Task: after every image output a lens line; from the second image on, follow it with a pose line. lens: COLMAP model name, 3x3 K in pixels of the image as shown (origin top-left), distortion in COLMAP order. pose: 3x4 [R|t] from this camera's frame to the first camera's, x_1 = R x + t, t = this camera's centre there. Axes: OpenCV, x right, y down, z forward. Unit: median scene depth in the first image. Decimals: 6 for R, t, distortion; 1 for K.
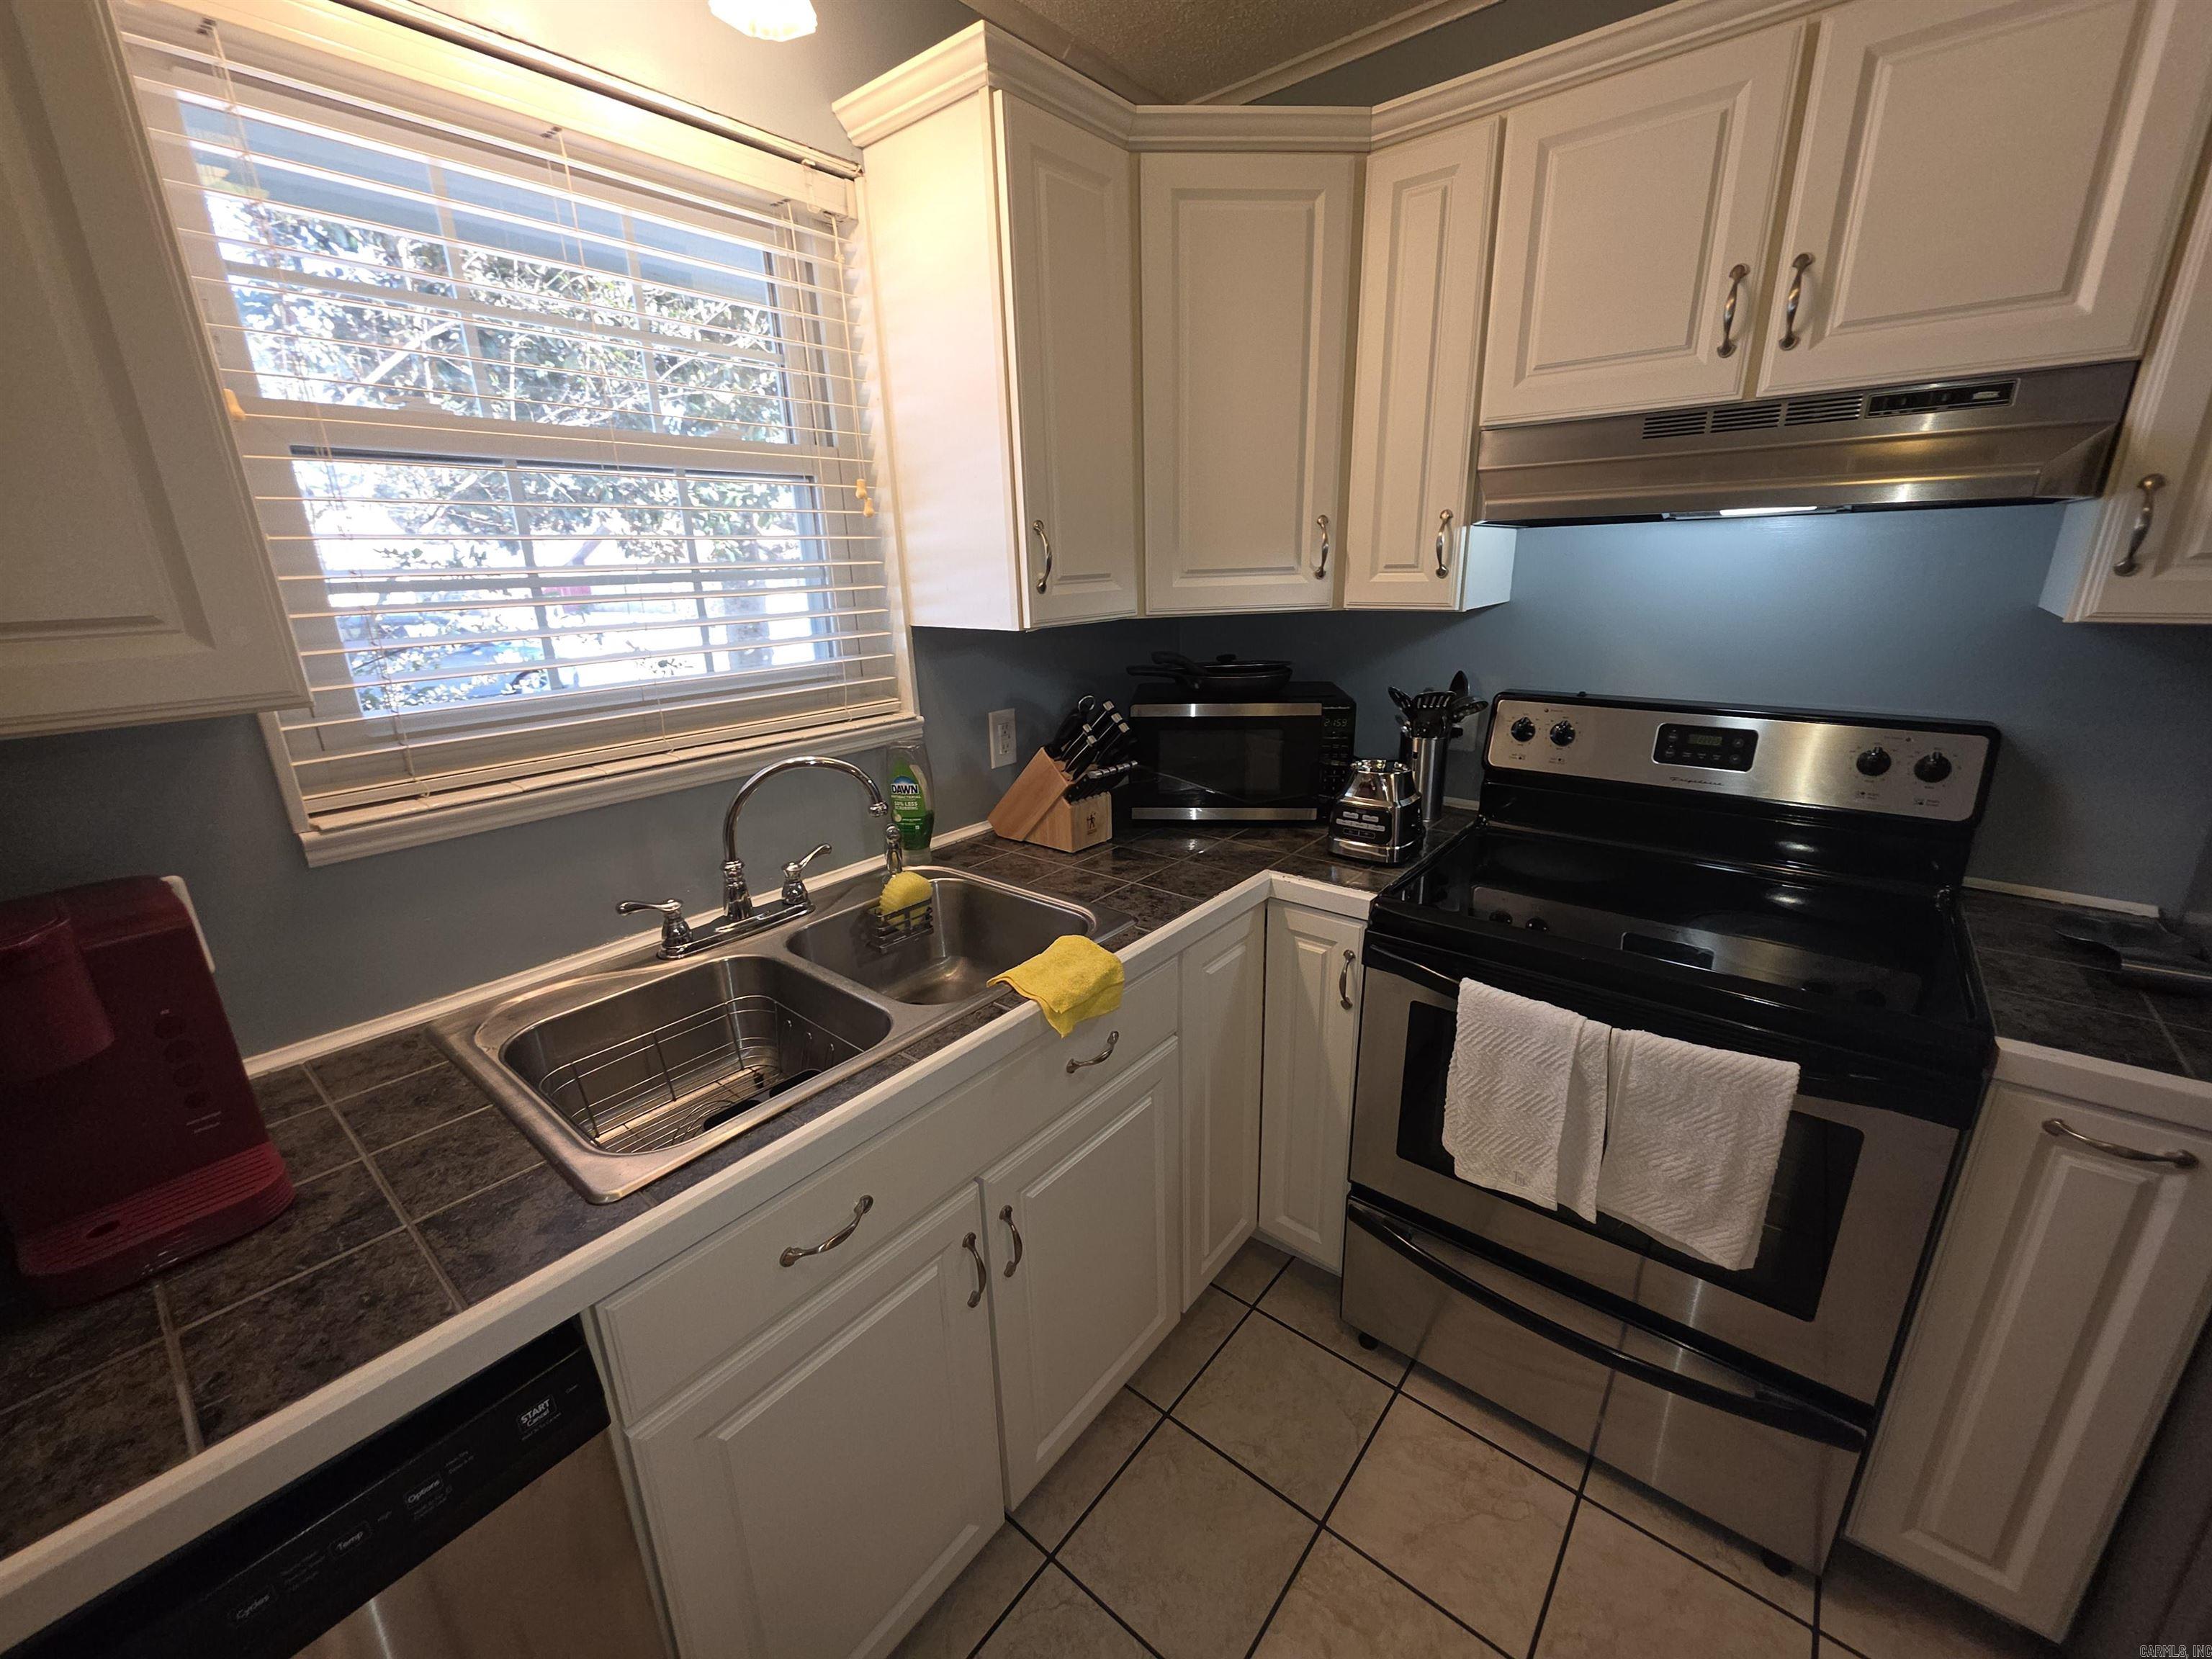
lens RADIAL K [[884.6, 0, 1107.6], [0, 884.6, 832.2], [0, 0, 1]] dist [0.003469, -0.000232]
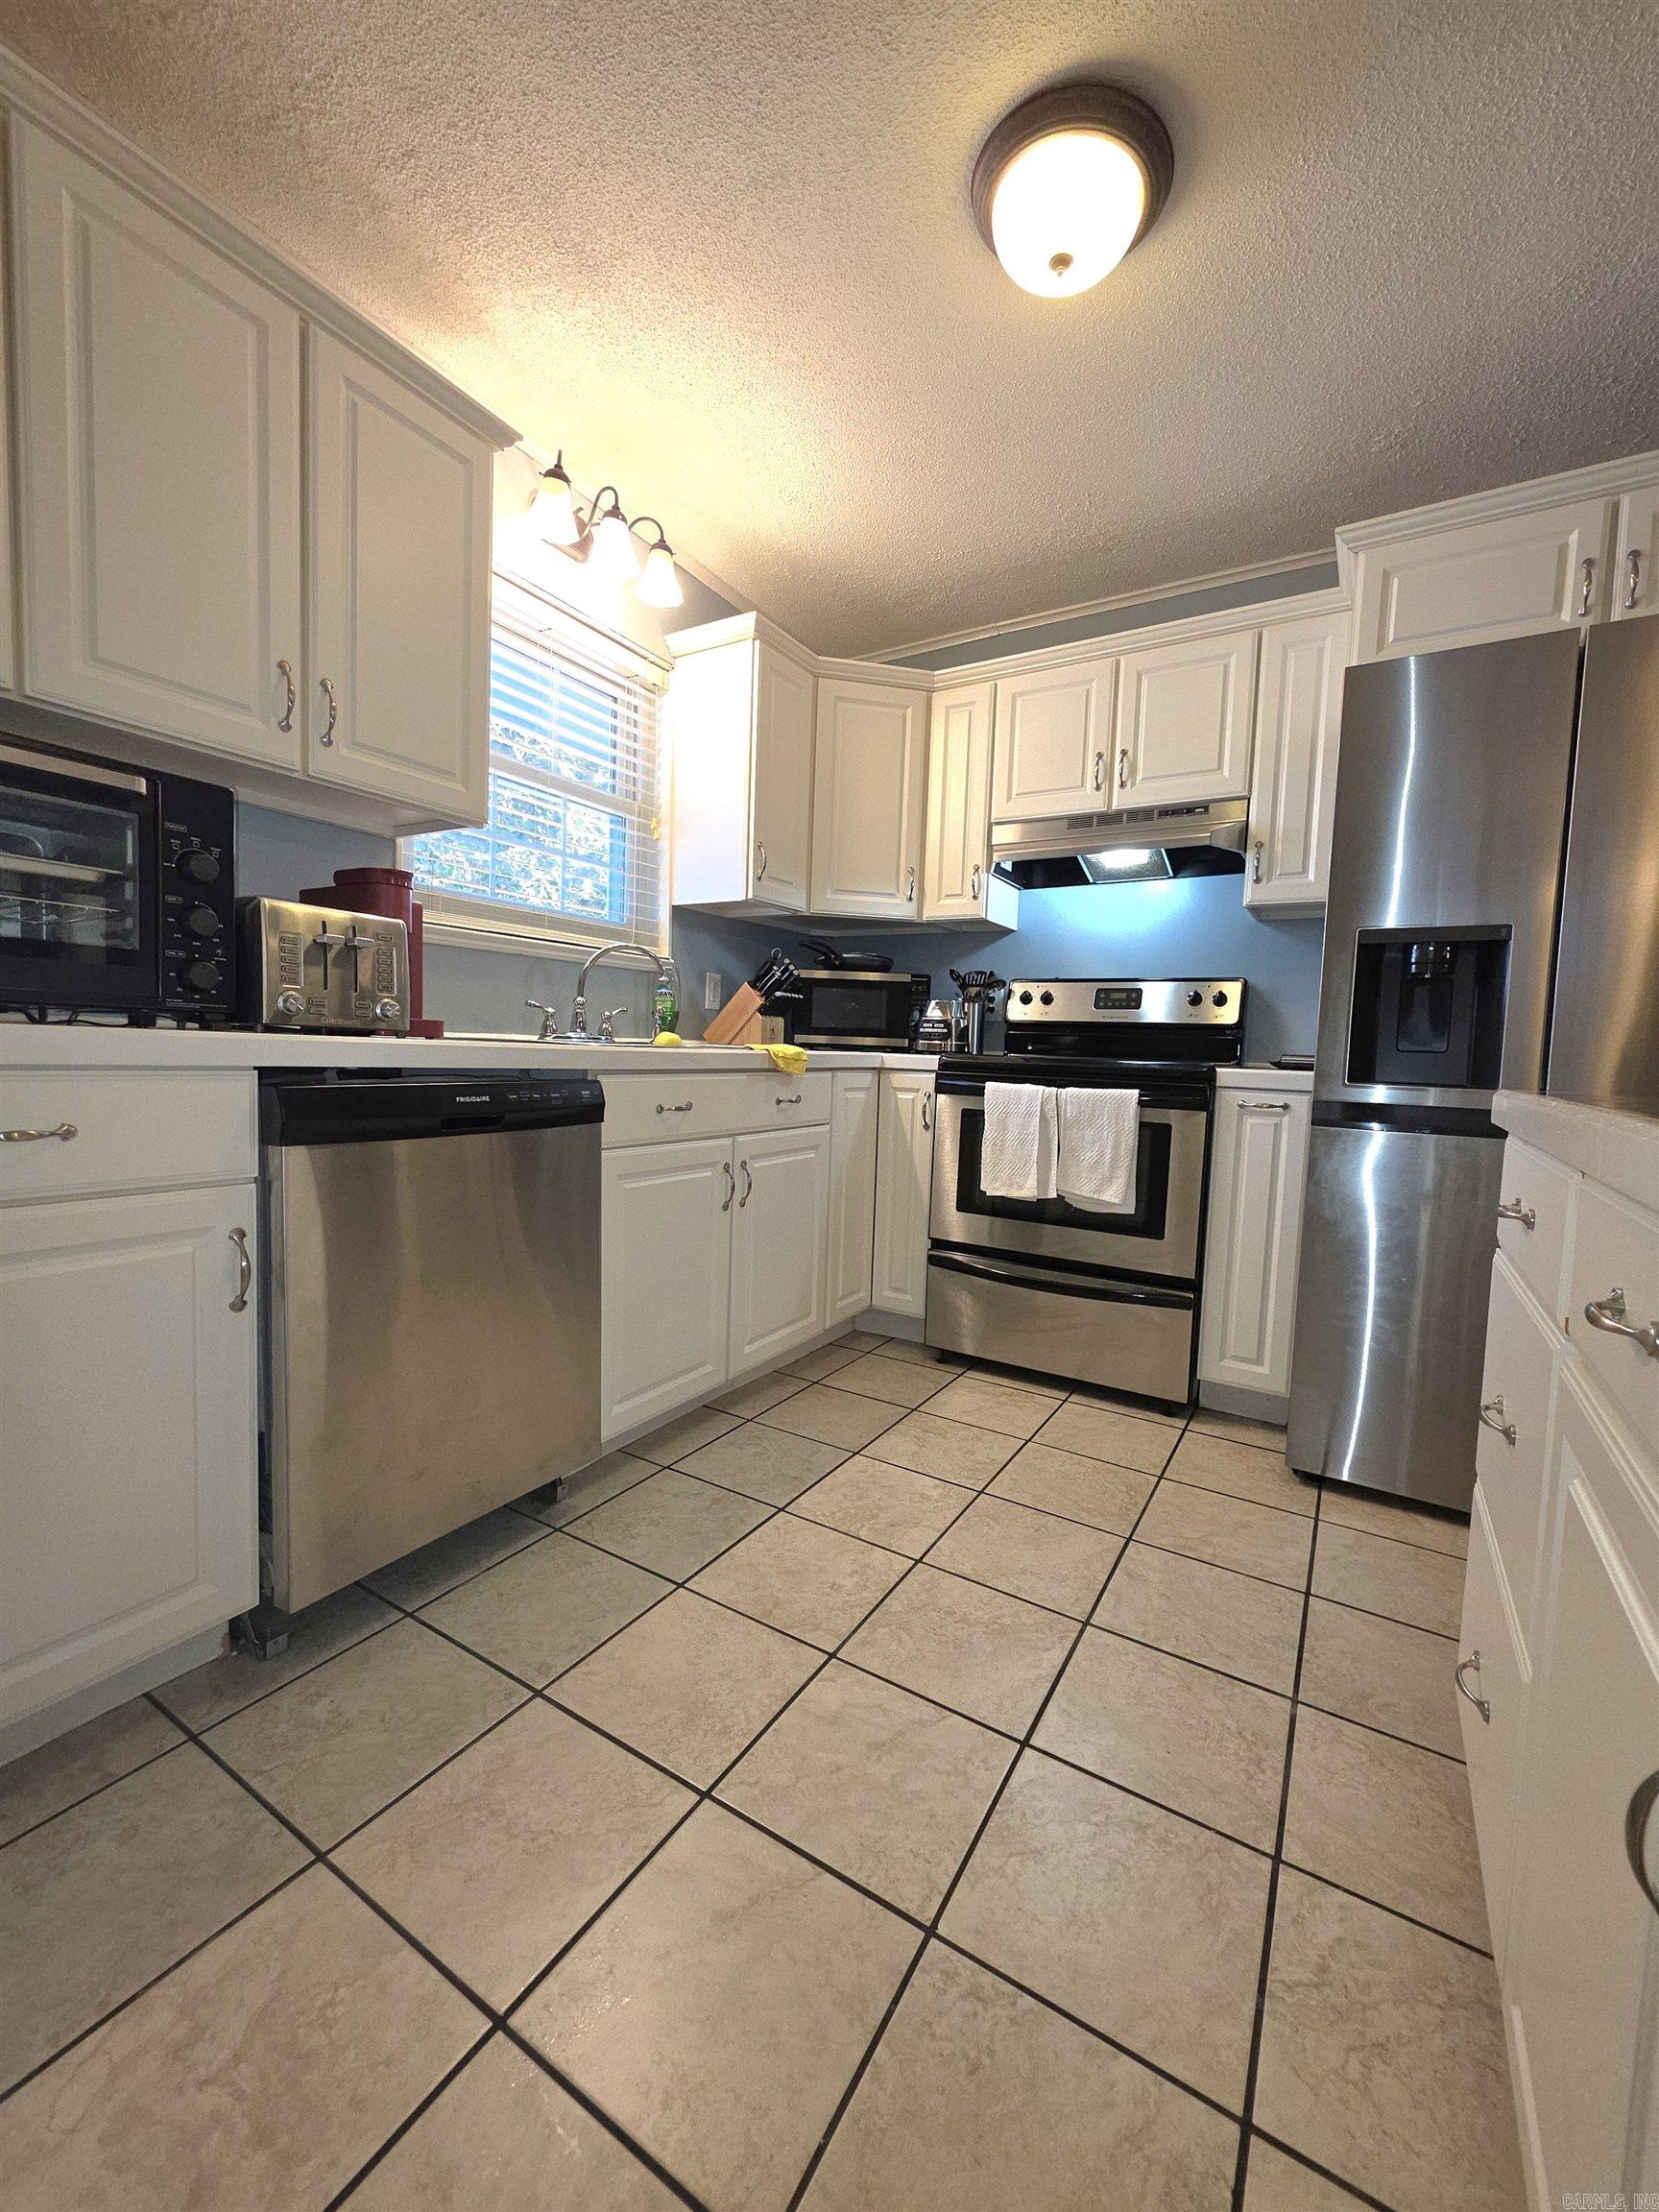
lens RADIAL K [[884.6, 0, 828.7], [0, 884.6, 1106.8], [0, 0, 1]] dist [0.003469, -0.000232]
pose [[0.988849, 0.050157, 0.140219, -0.162608], [-0.016080, 0.972030, -0.234307, 0.592952], [-0.148049, 0.229439, 0.961997, -0.643691]]
